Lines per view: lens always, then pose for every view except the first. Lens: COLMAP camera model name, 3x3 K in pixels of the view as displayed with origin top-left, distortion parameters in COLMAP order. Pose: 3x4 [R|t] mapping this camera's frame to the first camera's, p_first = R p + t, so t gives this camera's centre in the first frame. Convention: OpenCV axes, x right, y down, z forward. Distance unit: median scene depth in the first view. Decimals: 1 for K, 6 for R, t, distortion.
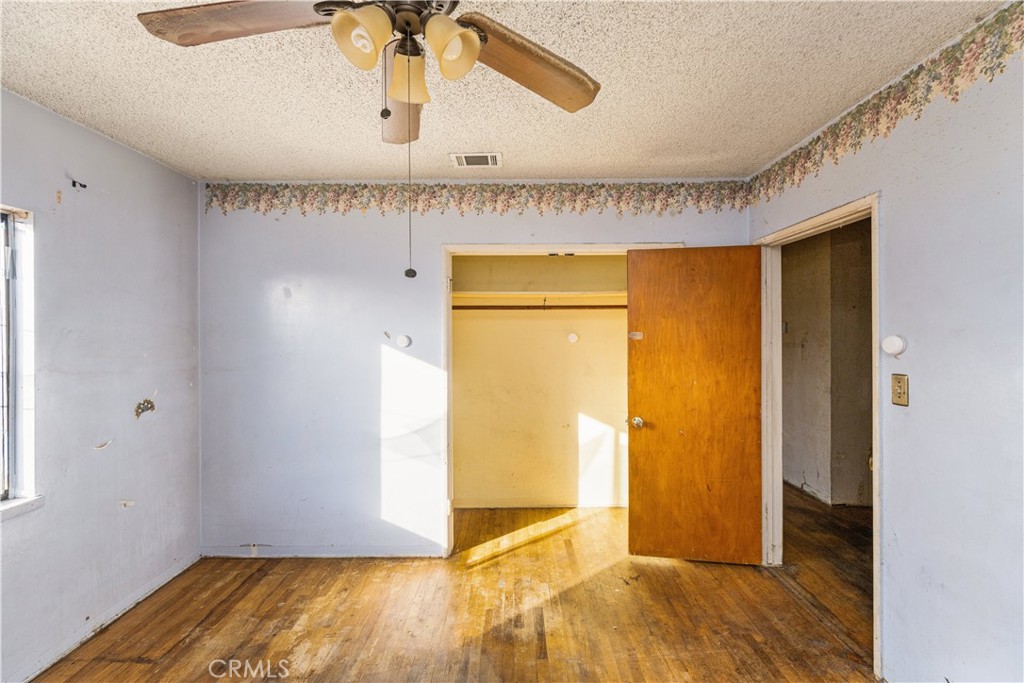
lens RADIAL K [[412.7, 0, 507.0], [0, 412.7, 336.5], [0, 0, 1]] dist [0.002568, 0.000186]
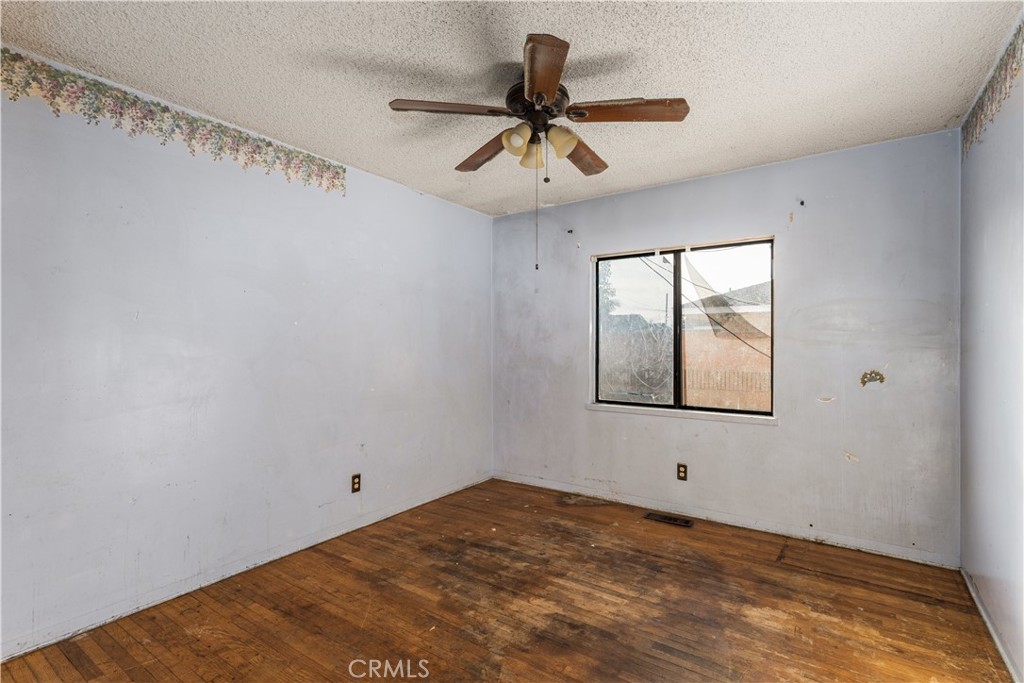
lens RADIAL K [[473.4, 0, 511.3], [0, 473.4, 341.6], [0, 0, 1]] dist [0.004428, 0.000524]
pose [[-0.560338, 0.004434, -0.828252, 0.697339], [-0.003154, 0.999967, 0.007487, 0.072030], [0.828258, 0.006807, -0.560306, 0.934514]]
